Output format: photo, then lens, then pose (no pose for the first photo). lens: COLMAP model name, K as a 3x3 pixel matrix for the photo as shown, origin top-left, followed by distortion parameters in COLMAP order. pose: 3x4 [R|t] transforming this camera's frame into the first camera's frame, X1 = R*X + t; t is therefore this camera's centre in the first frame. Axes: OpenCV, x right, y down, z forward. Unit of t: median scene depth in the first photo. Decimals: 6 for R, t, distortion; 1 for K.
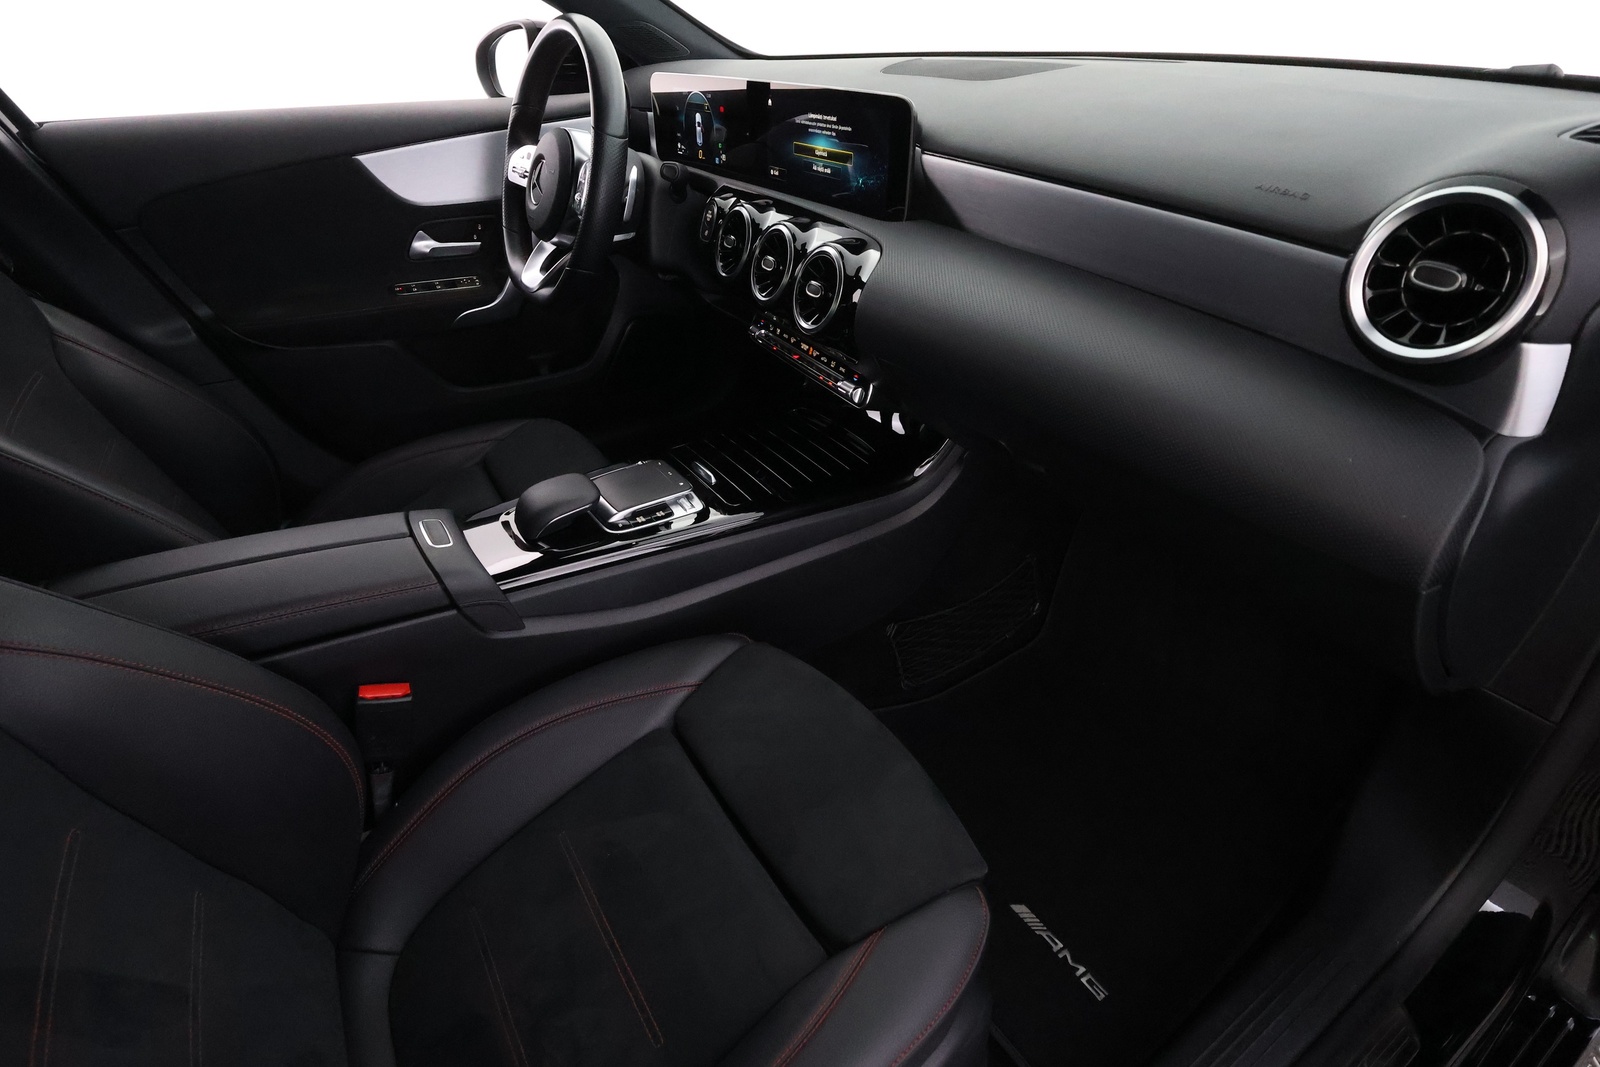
lens RADIAL K [[809.6, 0, 800.0], [0, 809.6, 533.5], [0, 0, 1]] dist [-0.004465, 0.000703]
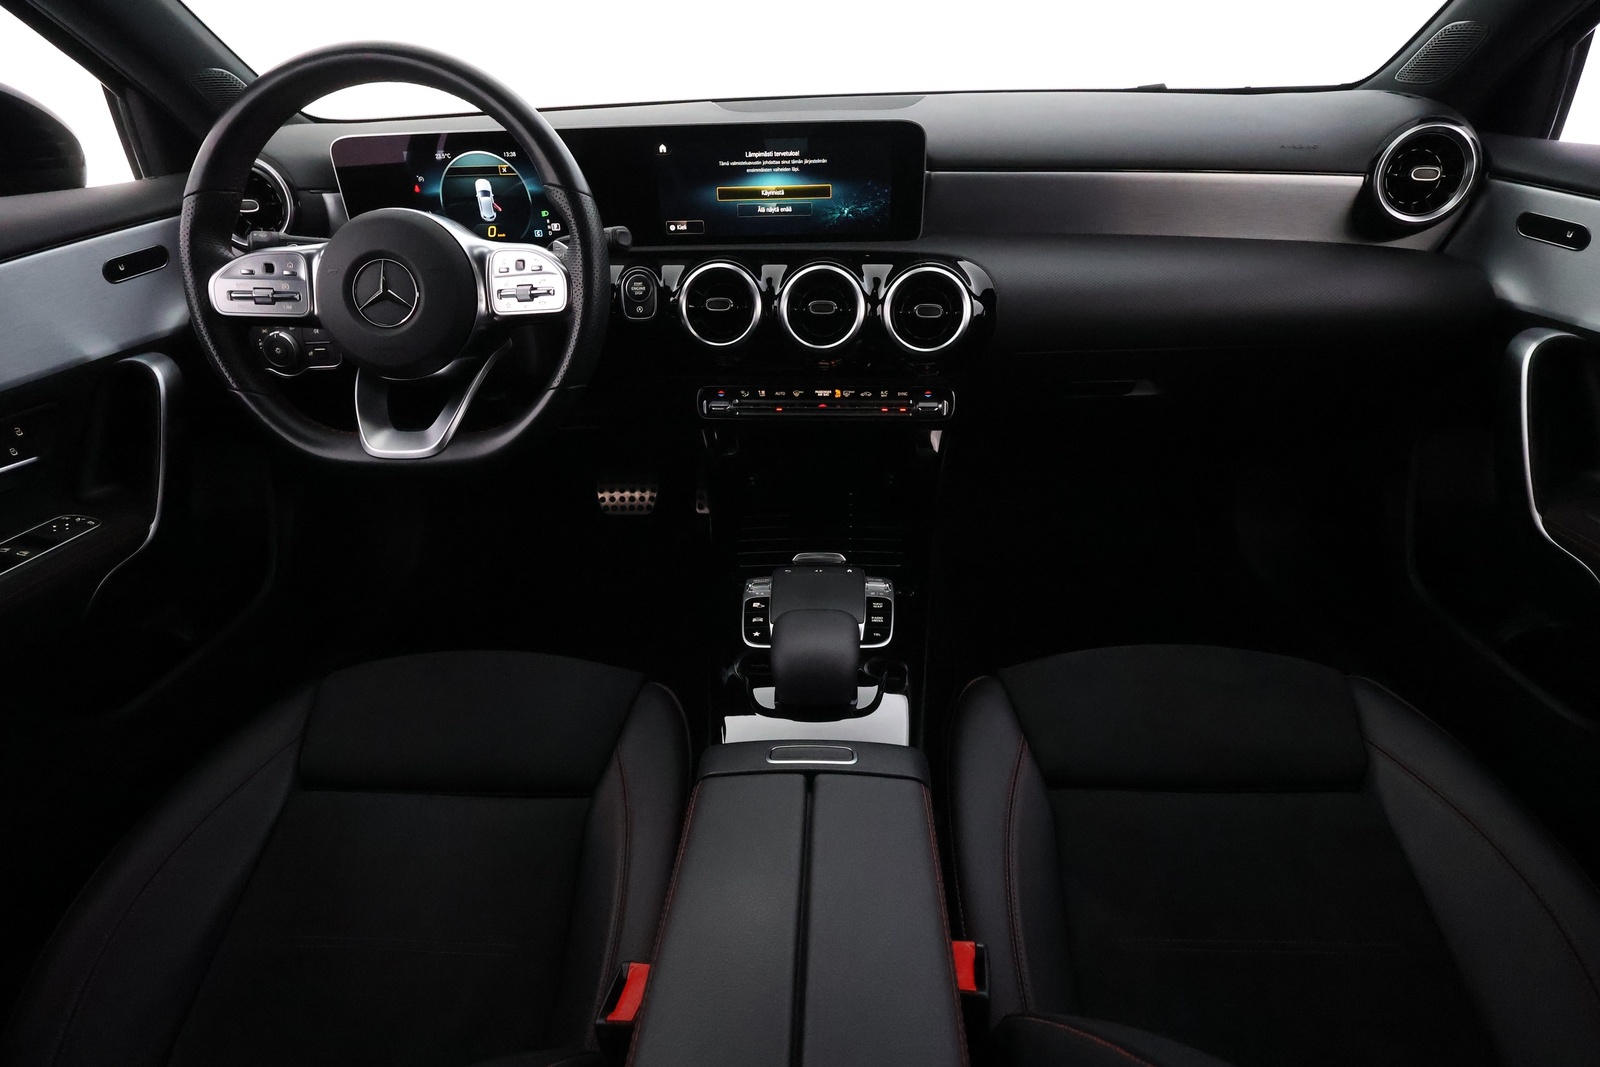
lens RADIAL K [[809.6, 0, 800.0], [0, 809.6, 533.5], [0, 0, 1]] dist [-0.004465, 0.000703]
pose [[0.552223, -0.399799, 0.731580, -0.807848], [0.461008, 0.877583, 0.131602, -0.236833], [-0.694637, 0.264591, 0.668933, 0.464932]]
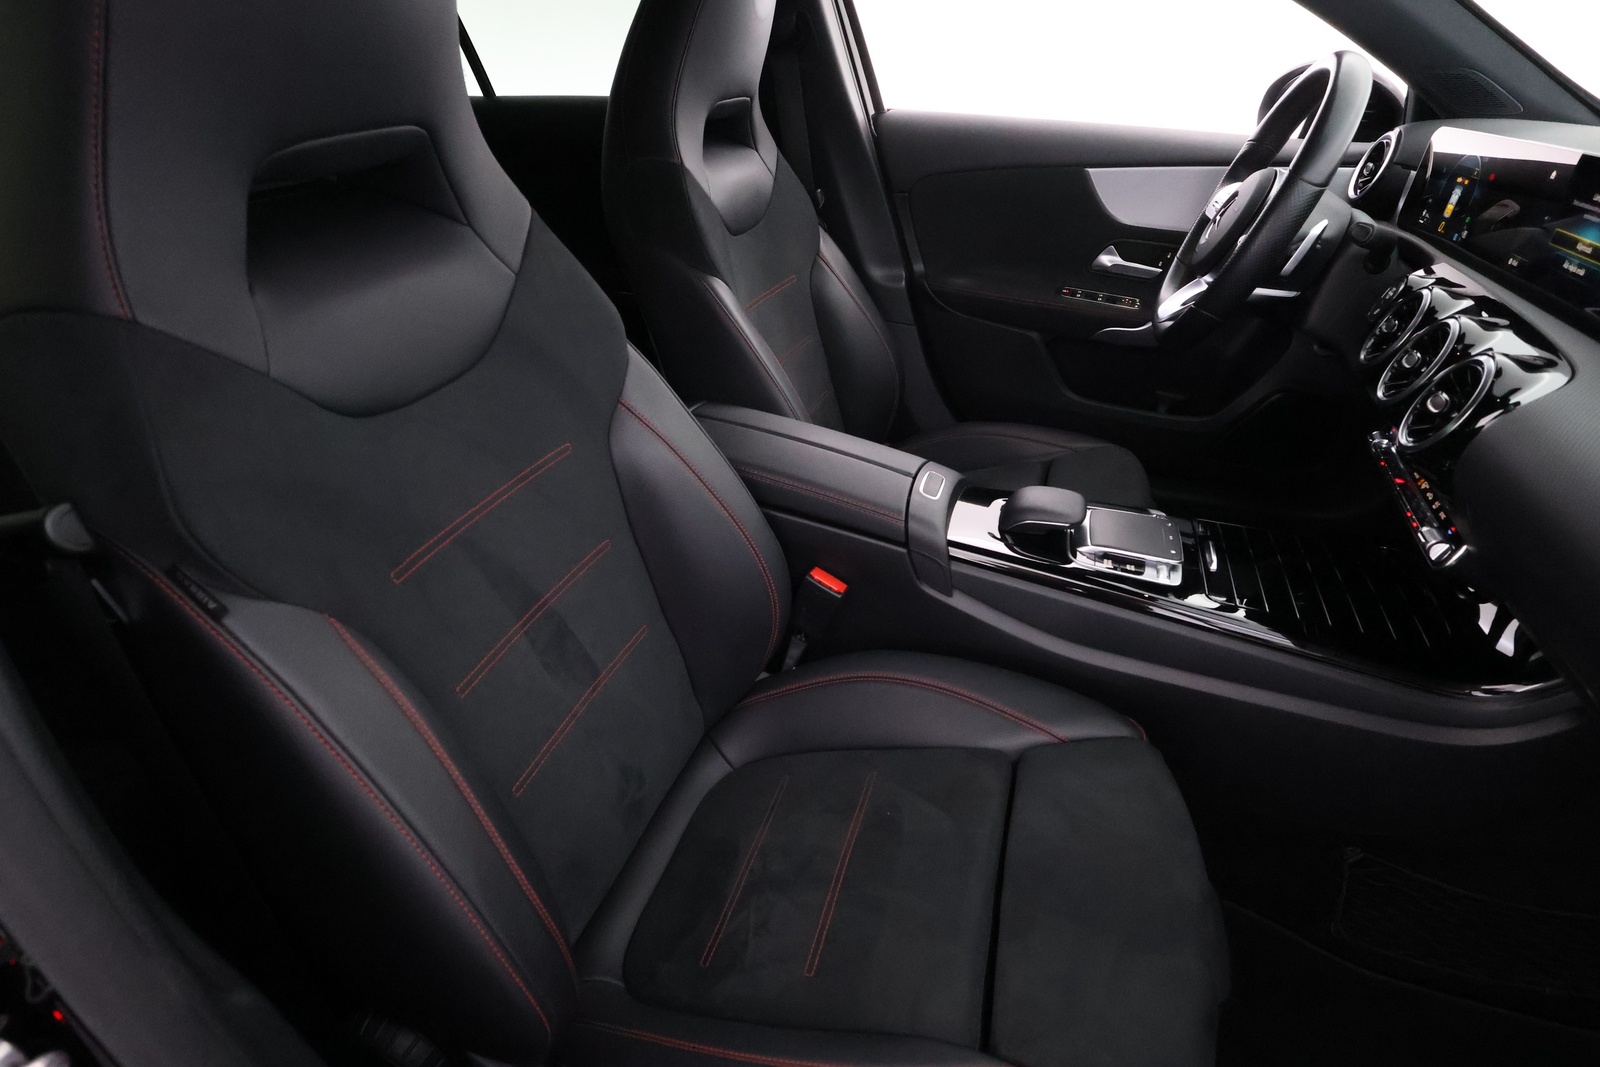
lens RADIAL K [[809.6, 0, 800.0], [0, 809.6, 533.5], [0, 0, 1]] dist [-0.004465, 0.000703]
pose [[0.622030, 0.436768, -0.649856, 0.176024], [-0.461453, 0.875003, 0.146395, -0.018987], [0.632566, 0.208816, 0.745826, 0.051271]]
